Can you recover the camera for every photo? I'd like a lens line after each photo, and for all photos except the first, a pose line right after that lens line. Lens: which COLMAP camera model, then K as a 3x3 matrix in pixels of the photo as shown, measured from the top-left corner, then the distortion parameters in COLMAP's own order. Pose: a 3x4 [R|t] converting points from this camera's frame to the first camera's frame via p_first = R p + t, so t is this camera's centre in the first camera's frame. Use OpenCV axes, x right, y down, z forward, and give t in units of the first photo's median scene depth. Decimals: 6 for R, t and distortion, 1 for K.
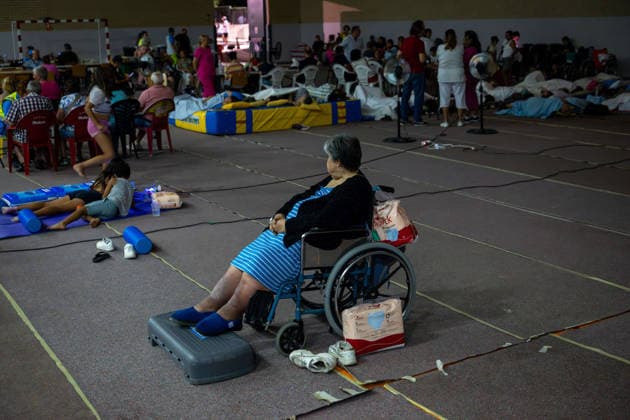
lens RADIAL K [[764.2, 0, 315.0], [0, 764.2, 210.0], [0, 0, 1]] dist [-0.008588, 0.028852]
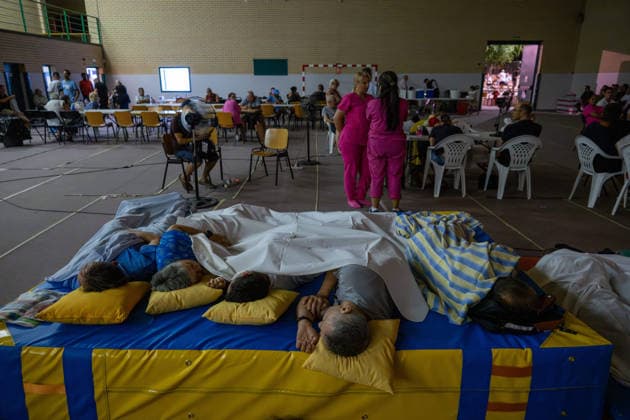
lens RADIAL K [[425.8, 0, 315.0], [0, 425.8, 210.0], [0, 0, 1]] dist [0.003944, 0.003251]
pose [[0.841386, 0.184875, -0.507829, 0.031537], [-0.151216, 0.982671, 0.107202, -0.143729], [0.518848, -0.013406, 0.854762, 0.646058]]
